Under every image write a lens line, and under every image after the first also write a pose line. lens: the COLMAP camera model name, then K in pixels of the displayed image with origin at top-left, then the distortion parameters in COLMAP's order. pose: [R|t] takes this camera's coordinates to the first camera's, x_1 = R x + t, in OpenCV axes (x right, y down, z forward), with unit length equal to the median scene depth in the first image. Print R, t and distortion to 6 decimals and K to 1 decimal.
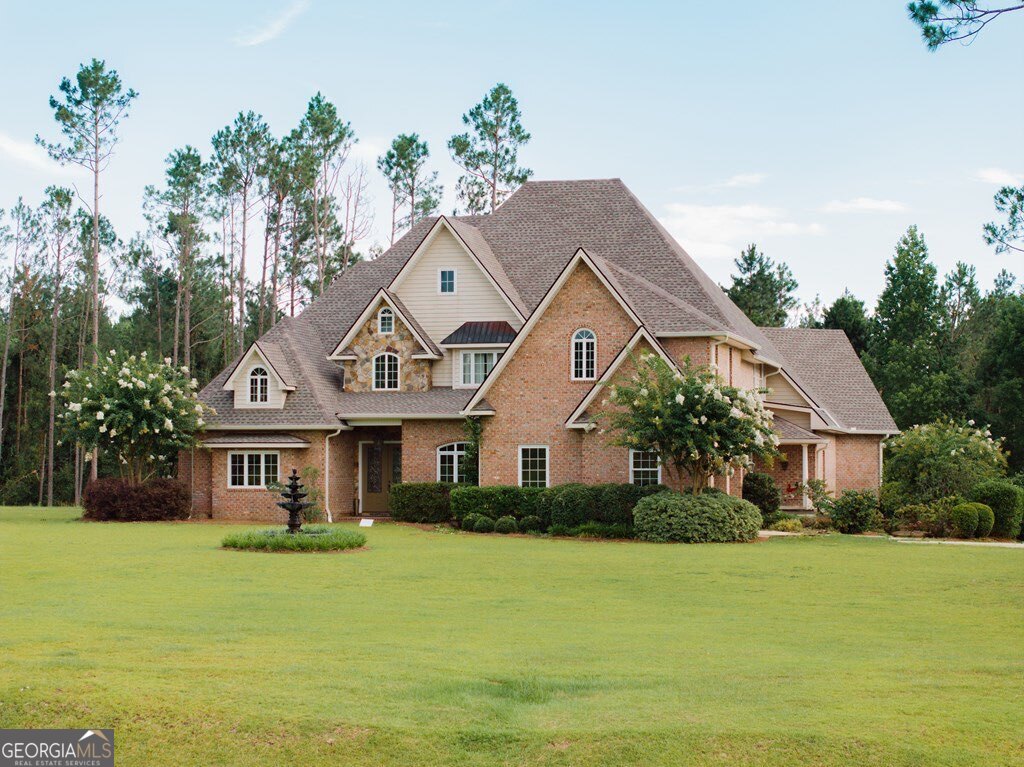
lens RADIAL K [[2075.3, 0, 510.1], [0, 2075.3, 383.6], [0, 0, 1]] dist [-0.113139, 0.000000]
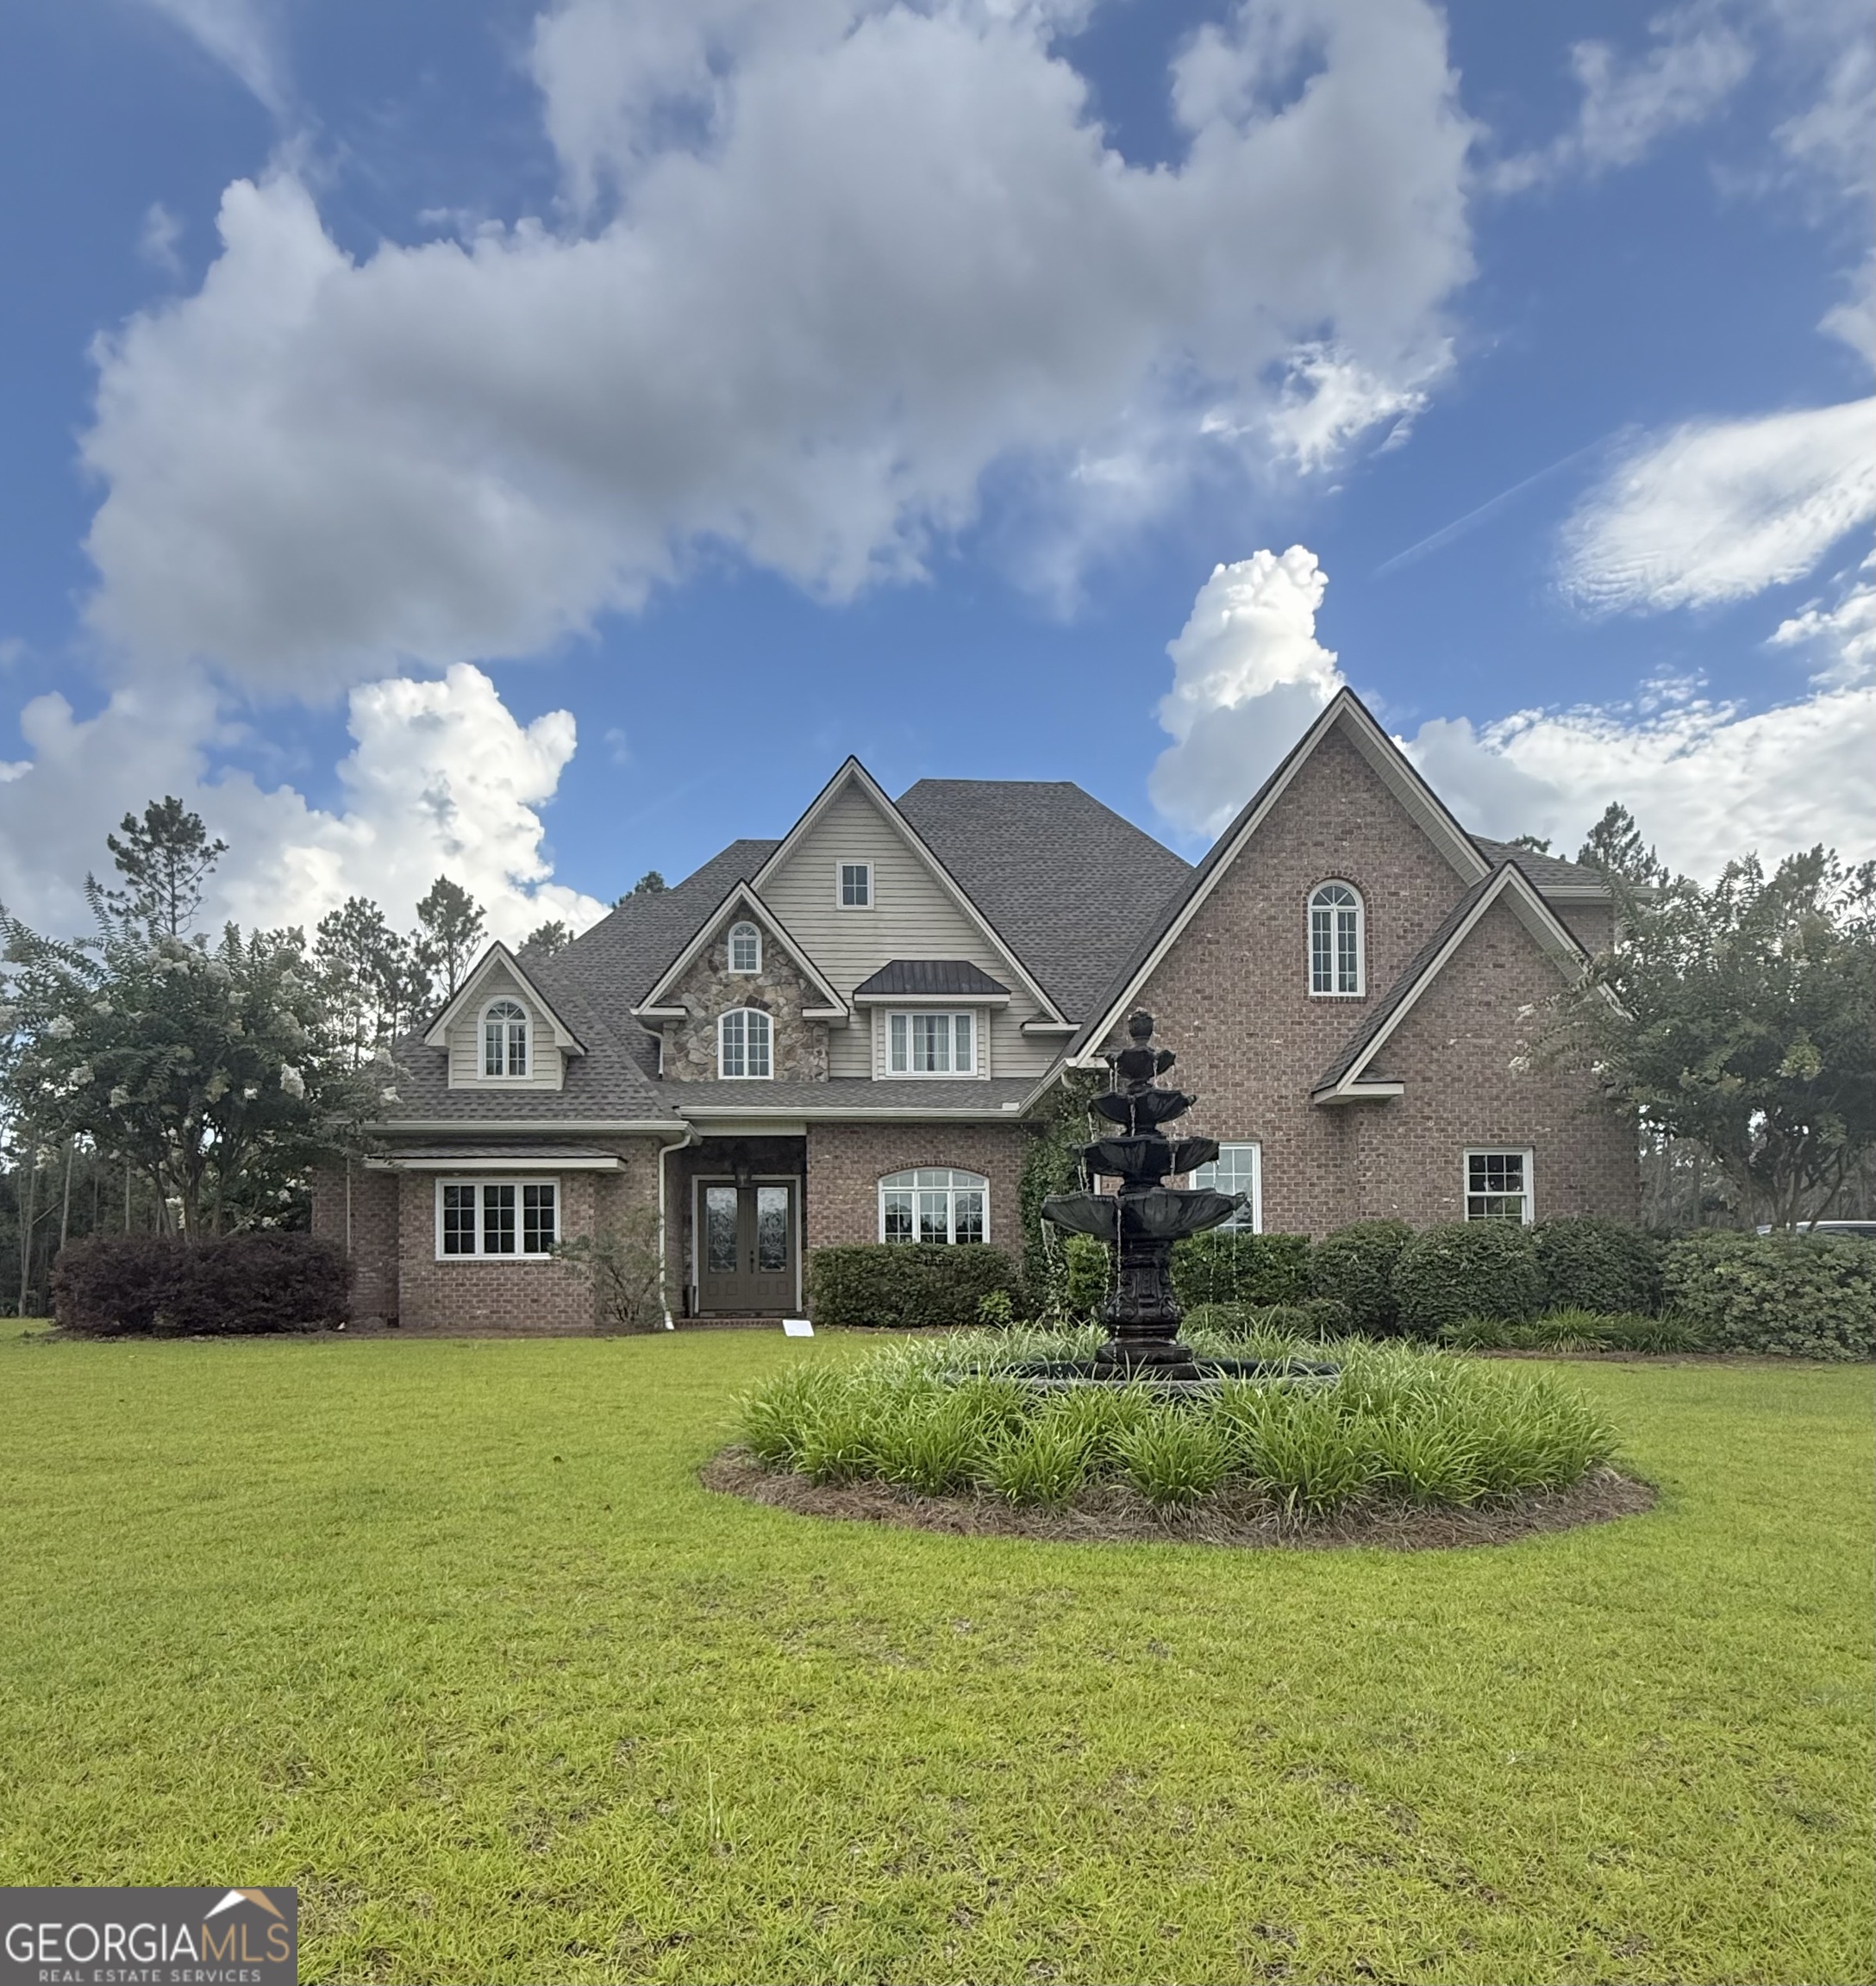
lens RADIAL K [[1262.9, 0, 908.6], [0, 1262.9, 1255.3], [0, 0, 1]] dist [-0.003307, -0.016026]
pose [[0.950926, 0.000838, 0.309417, -0.120193], [-0.001745, 0.999995, 0.002653, 0.047277], [-0.309414, -0.003063, 0.950923, 0.686259]]
